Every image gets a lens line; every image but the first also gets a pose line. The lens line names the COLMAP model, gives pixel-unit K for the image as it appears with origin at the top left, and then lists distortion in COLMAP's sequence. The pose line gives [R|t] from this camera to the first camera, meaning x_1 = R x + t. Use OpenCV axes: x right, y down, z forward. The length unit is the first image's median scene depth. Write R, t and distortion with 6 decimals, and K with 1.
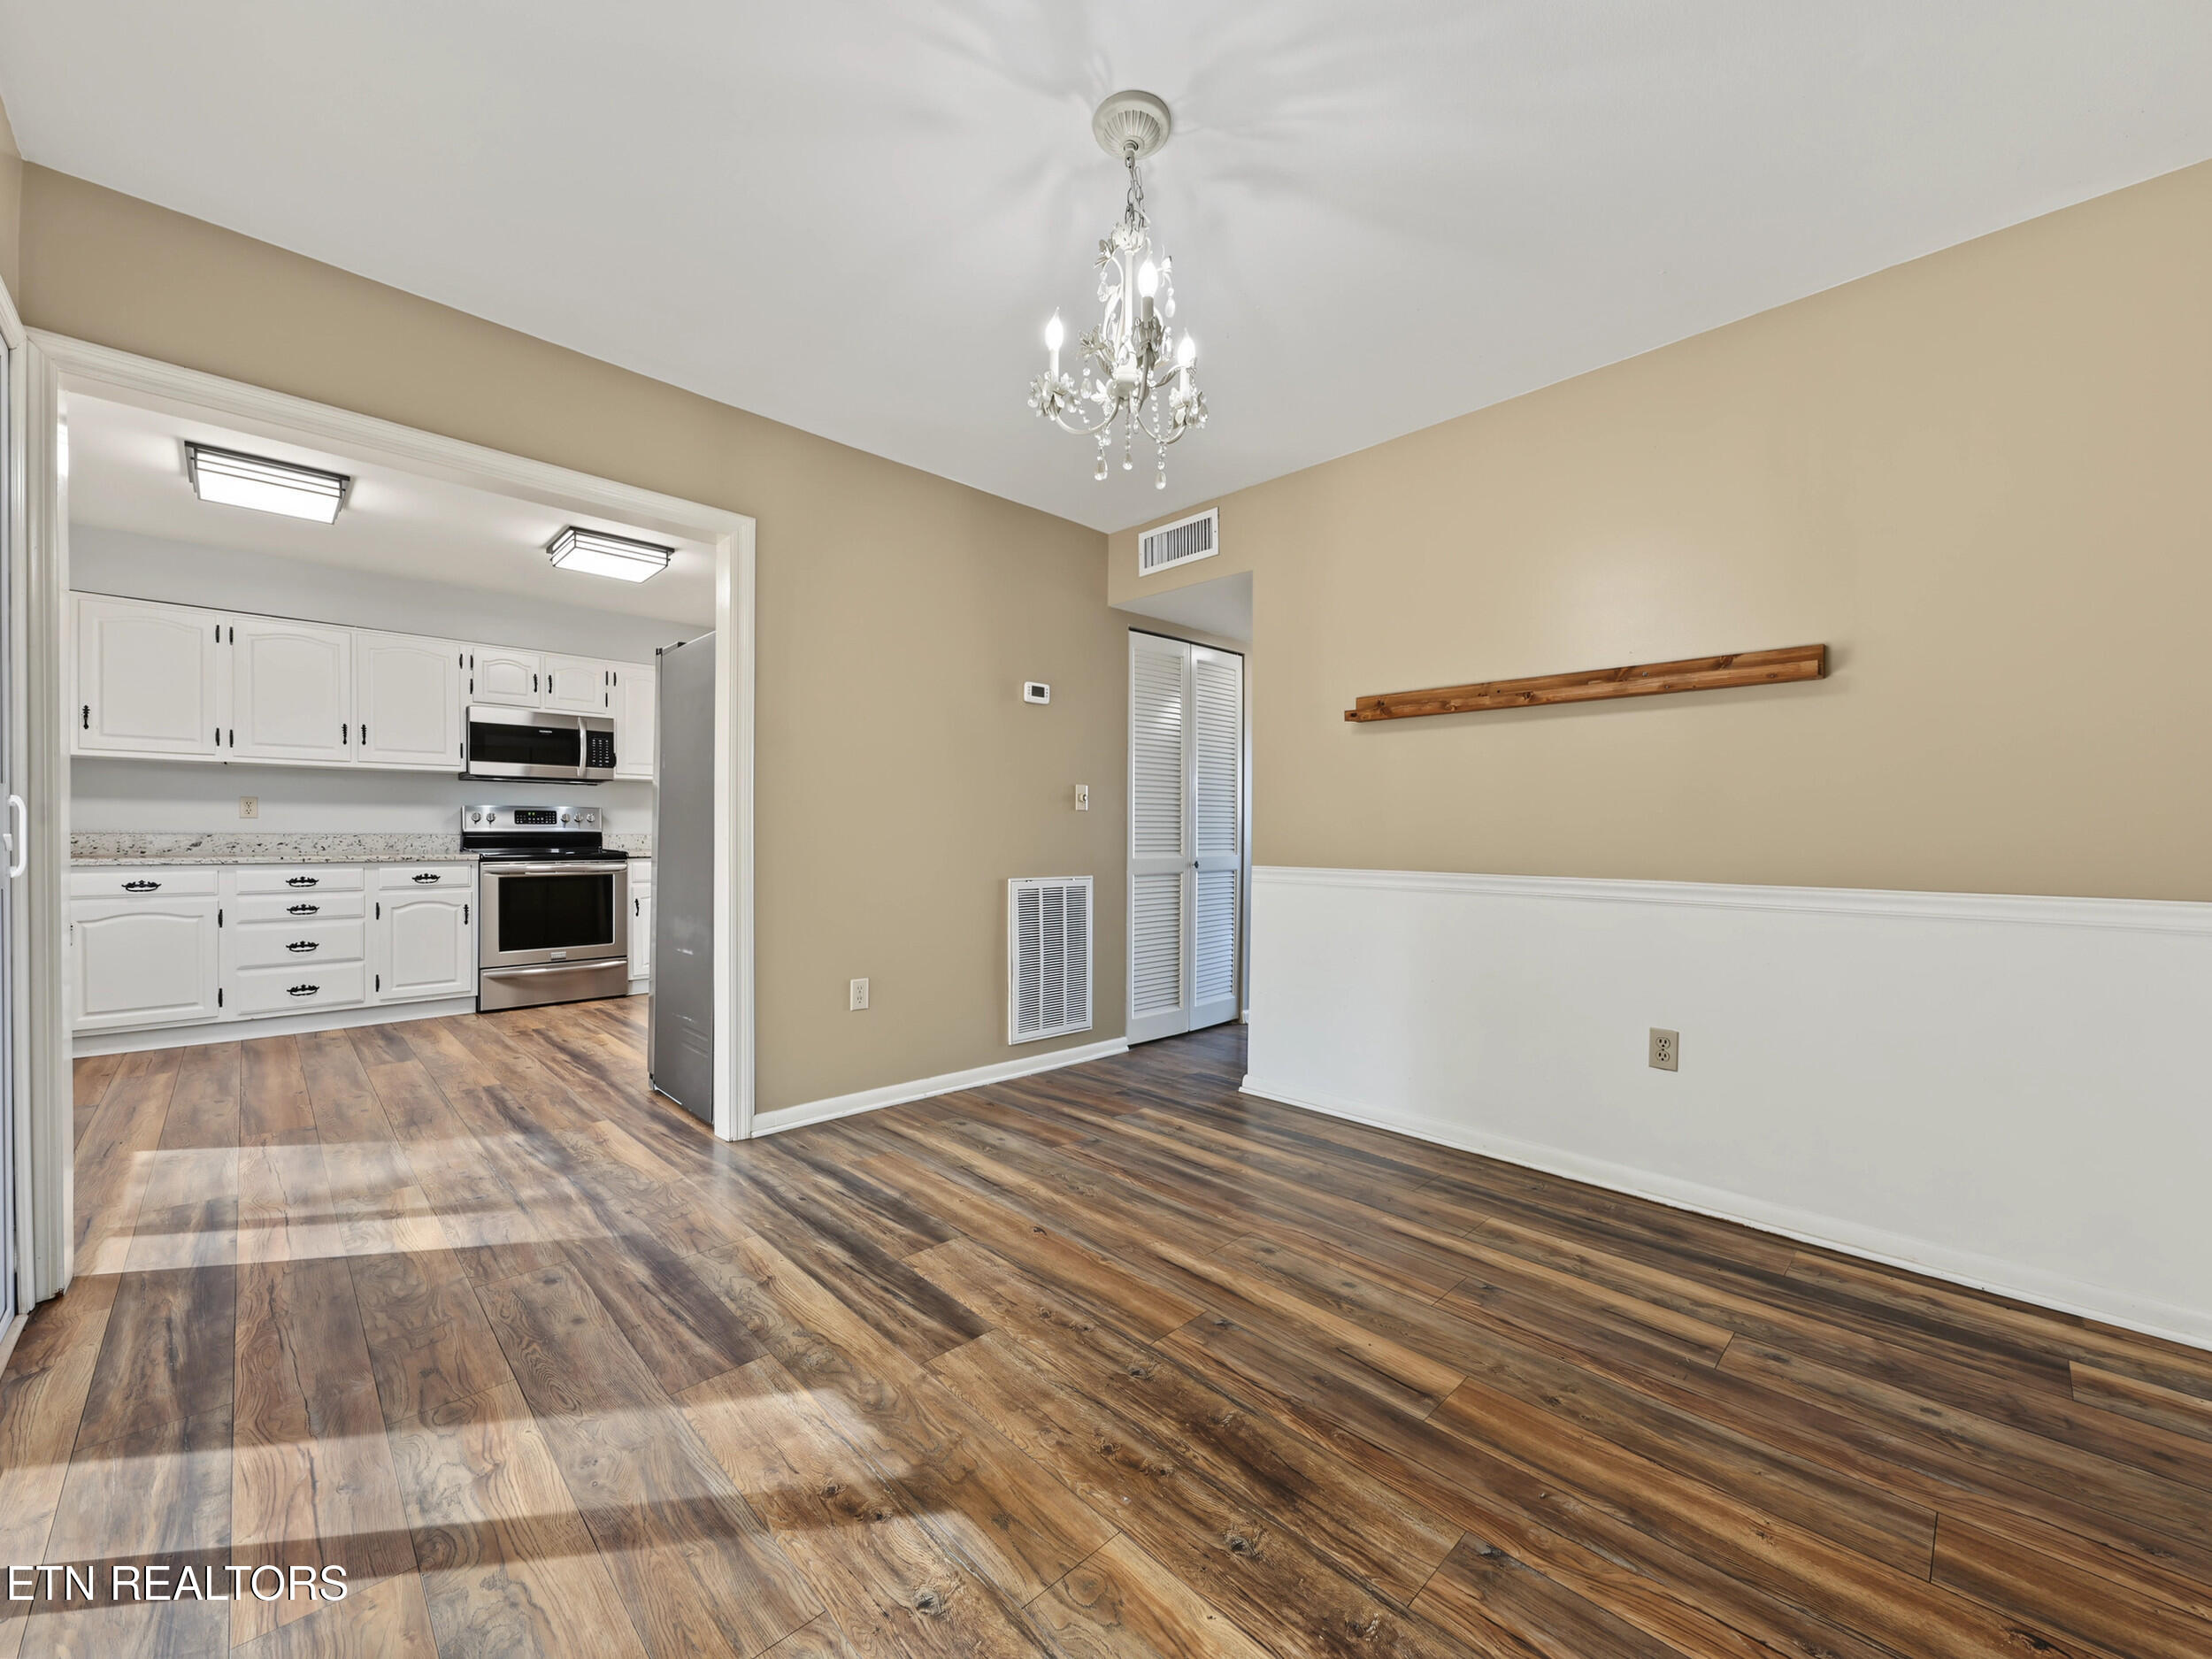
lens RADIAL K [[880.5, 0, 1103.2], [0, 880.5, 839.8], [0, 0, 1]] dist [0.021574, -0.008199]
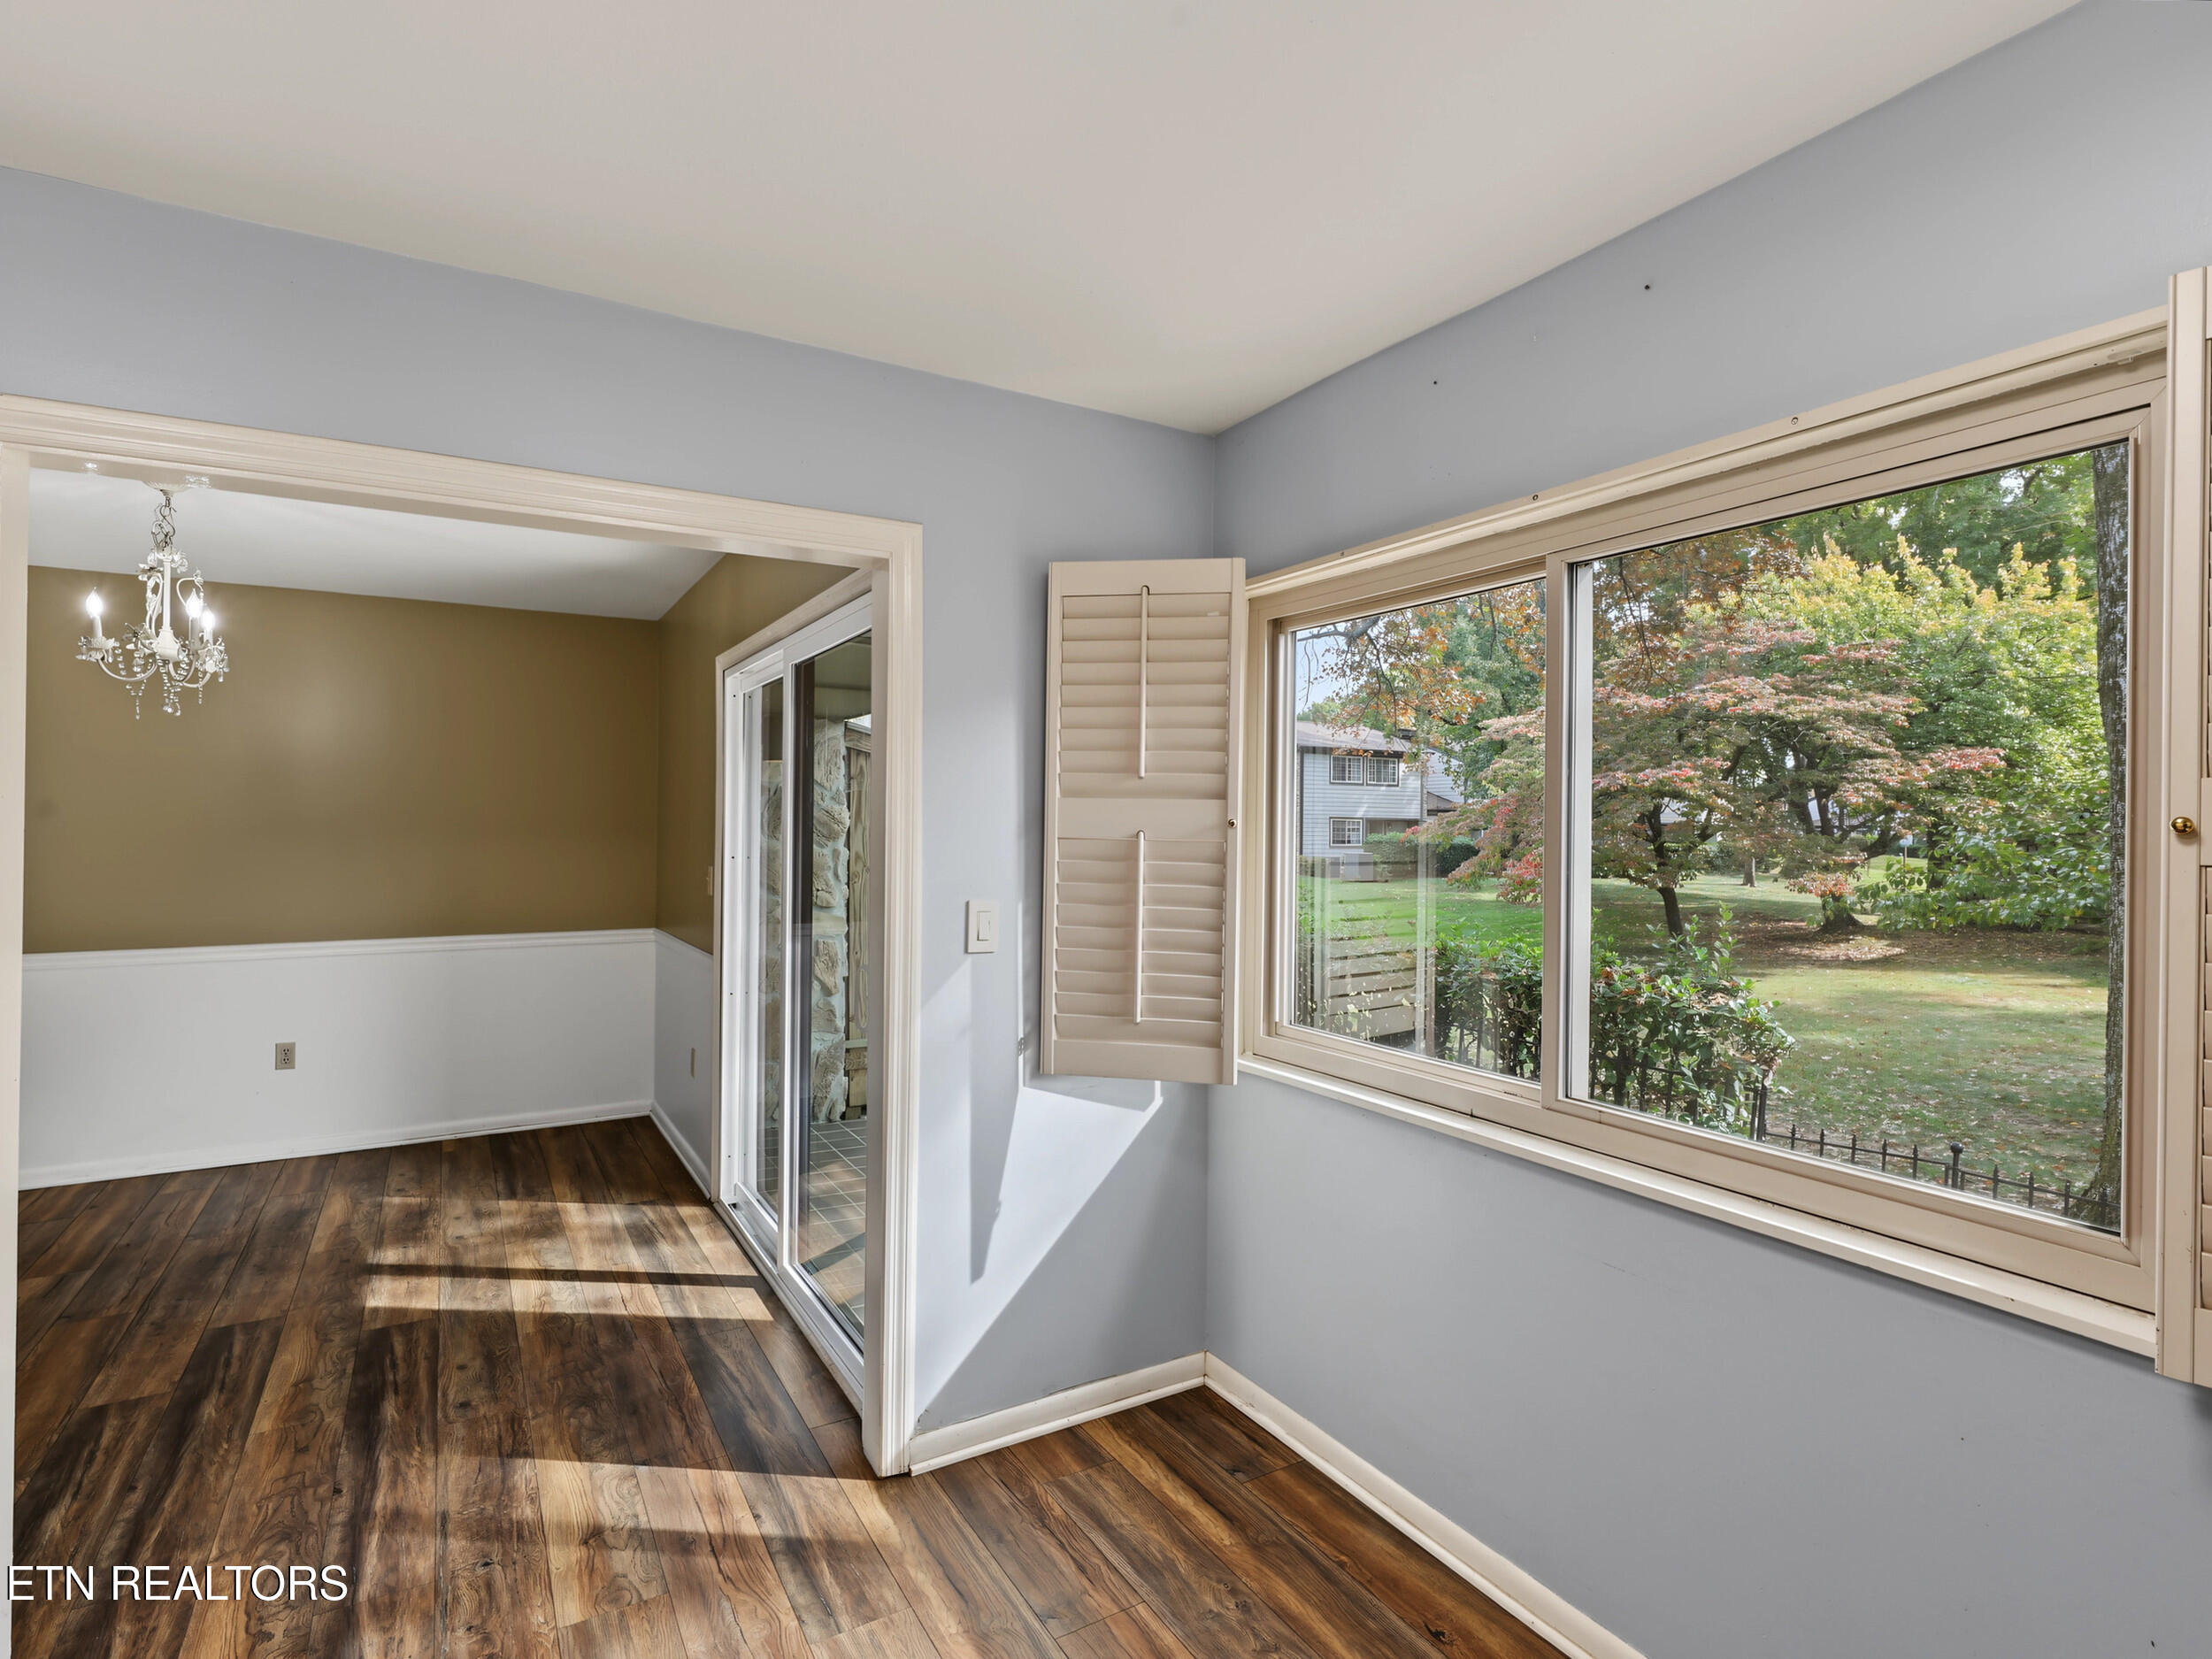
lens RADIAL K [[1135.7, 0, 1097.8], [0, 1135.7, 837.2], [0, 0, 1]] dist [0.001982, 0.000349]
pose [[-0.969958, -0.015954, 0.242750, -1.888679], [-0.012748, 0.999810, 0.014770, -0.245281], [-0.242939, 0.011232, -0.969976, 2.396222]]
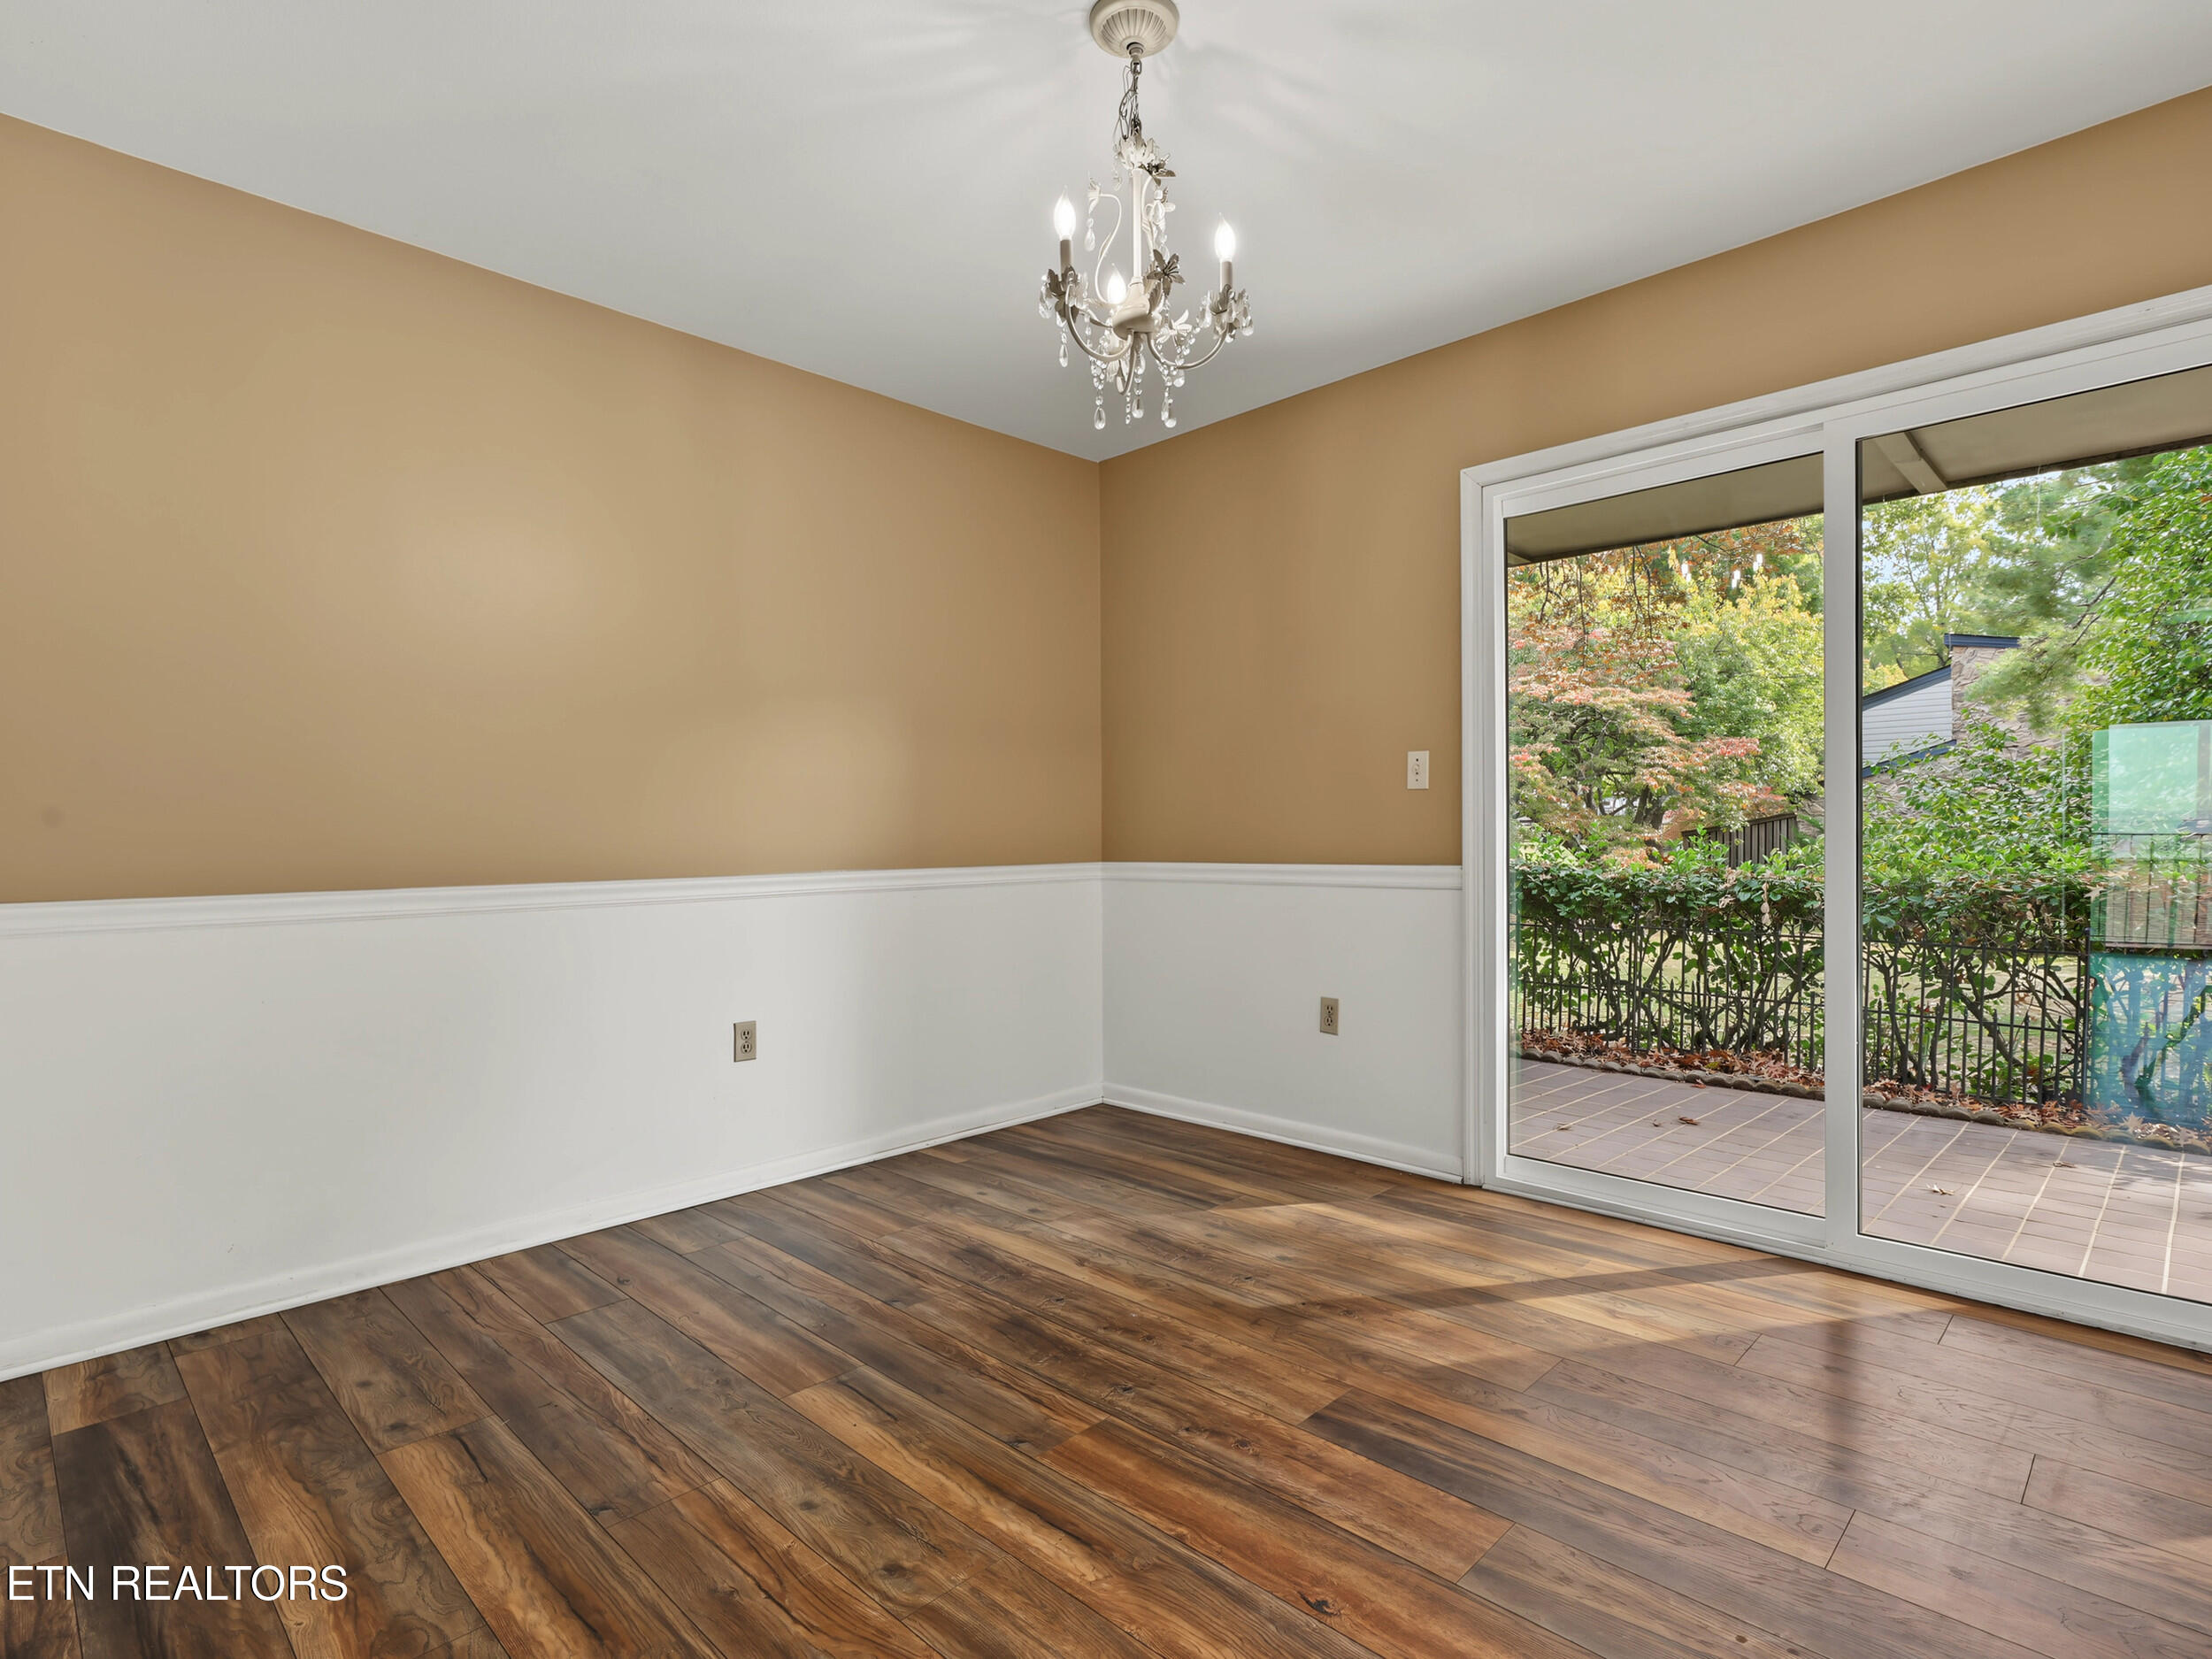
lens RADIAL K [[1135.7, 0, 1097.8], [0, 1135.7, 837.2], [0, 0, 1]] dist [0.001982, 0.000349]
pose [[-0.999876, -0.001172, -0.015732, 0.083903], [-0.001302, 0.999965, 0.008263, -0.009484], [0.015722, 0.008282, -0.999842, 2.107758]]
